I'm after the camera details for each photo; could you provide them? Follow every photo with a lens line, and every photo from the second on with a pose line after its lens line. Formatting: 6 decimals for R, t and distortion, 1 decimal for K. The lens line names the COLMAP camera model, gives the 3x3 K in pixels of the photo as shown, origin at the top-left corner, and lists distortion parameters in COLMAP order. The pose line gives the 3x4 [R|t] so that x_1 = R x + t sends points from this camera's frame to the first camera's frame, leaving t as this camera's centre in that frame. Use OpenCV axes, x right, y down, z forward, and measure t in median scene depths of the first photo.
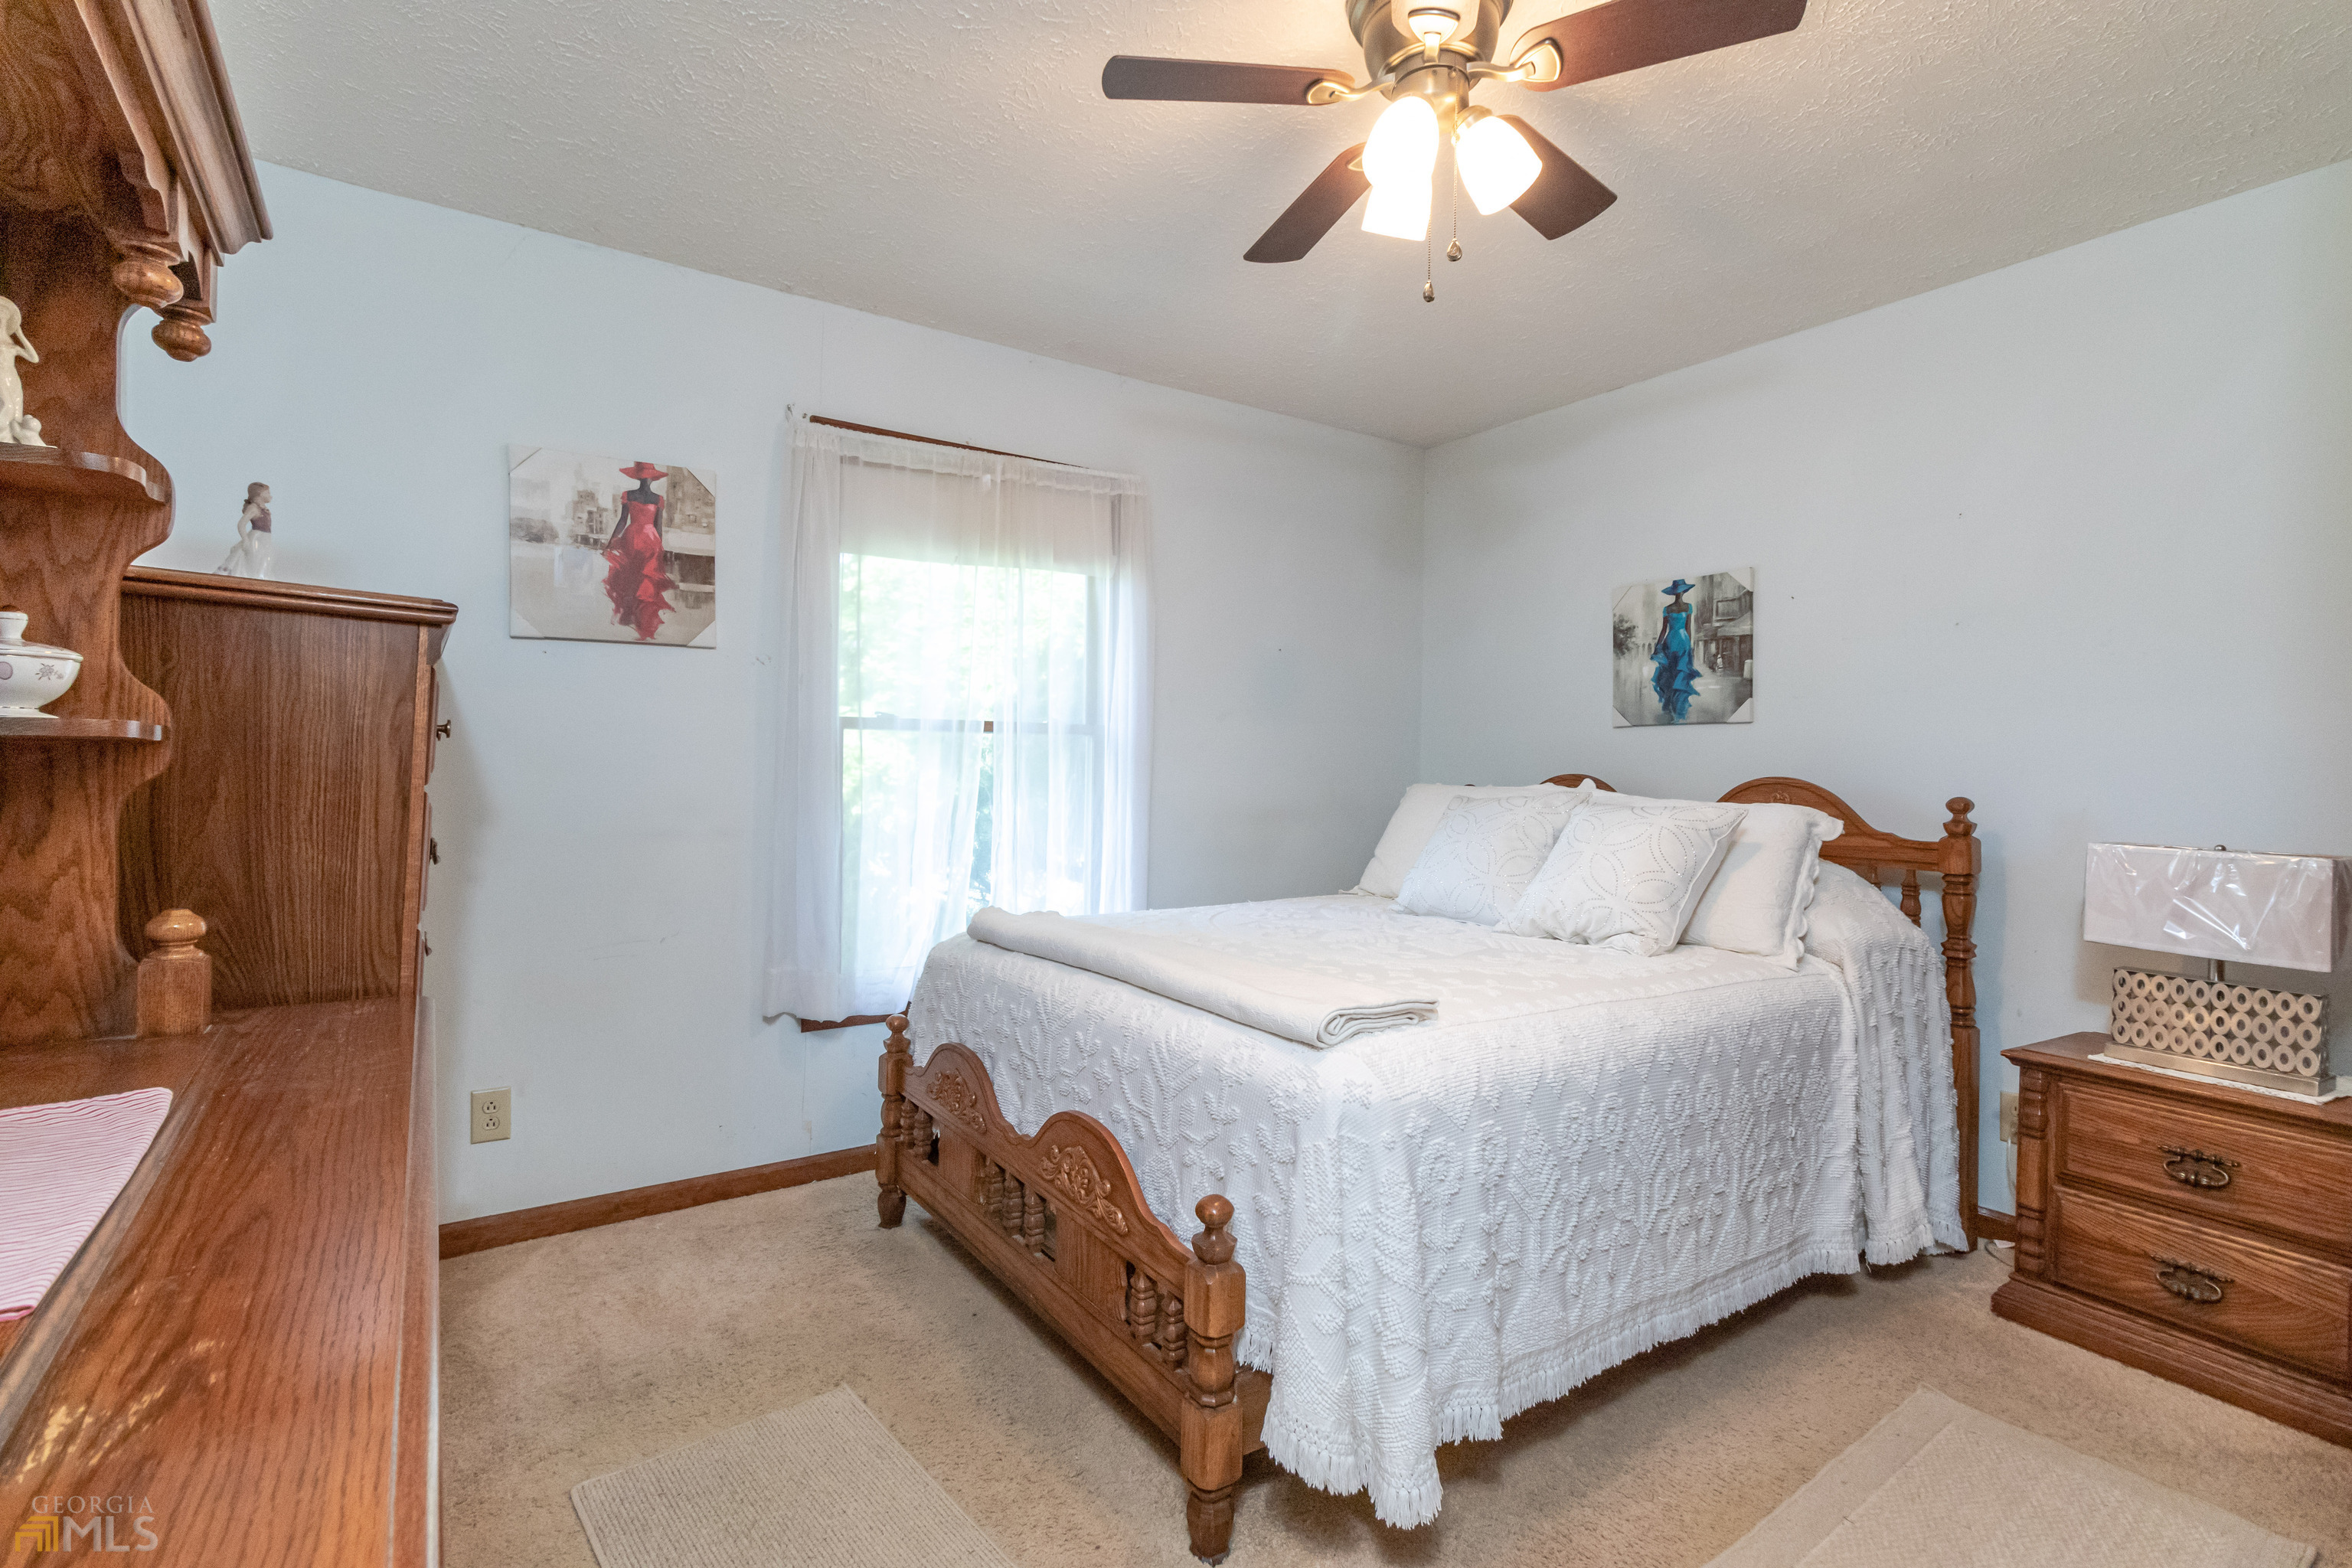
lens RADIAL K [[1093.8, 0, 1176.4], [0, 1093.8, 769.2], [0, 0, 1]] dist [-0.022414, -0.000492]
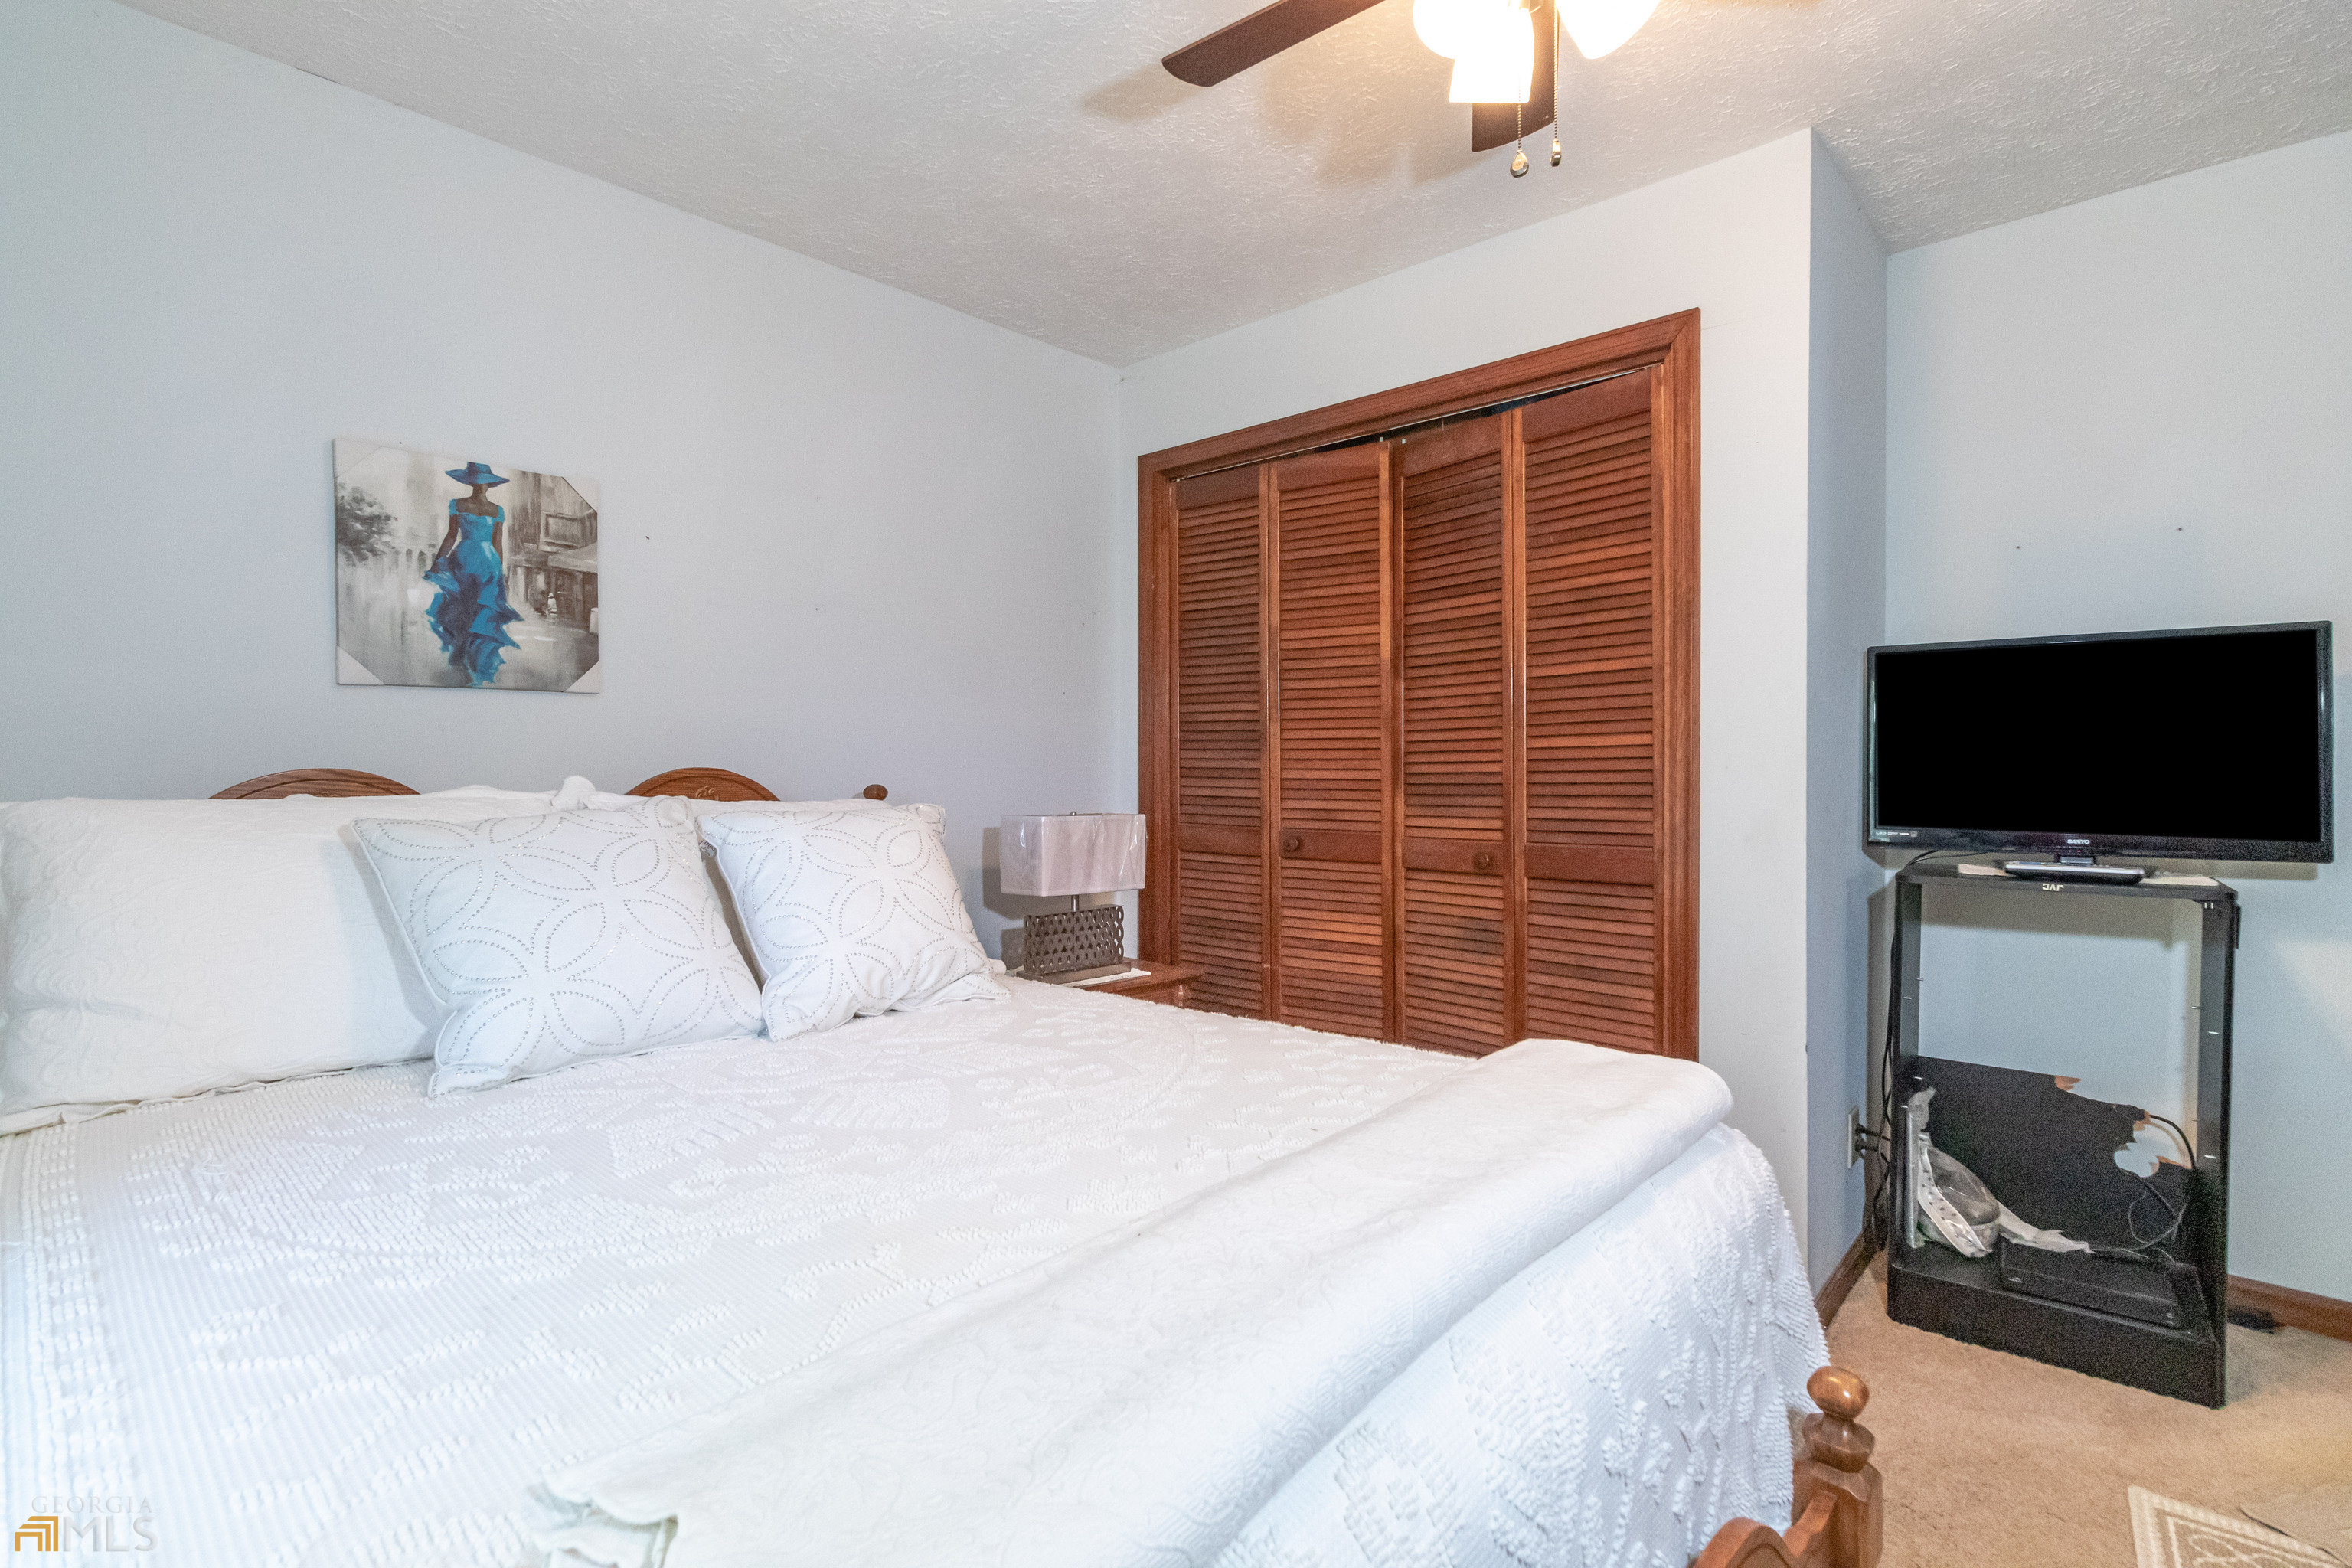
lens RADIAL K [[1093.8, 0, 1176.1], [0, 1093.8, 784.3], [0, 0, 1]] dist [-0.022414, -0.000492]
pose [[-0.243218, -0.023611, 0.969684, -0.265727], [0.000107, 0.999703, 0.024369, -0.000320], [-0.969972, 0.006030, -0.243143, 0.768378]]
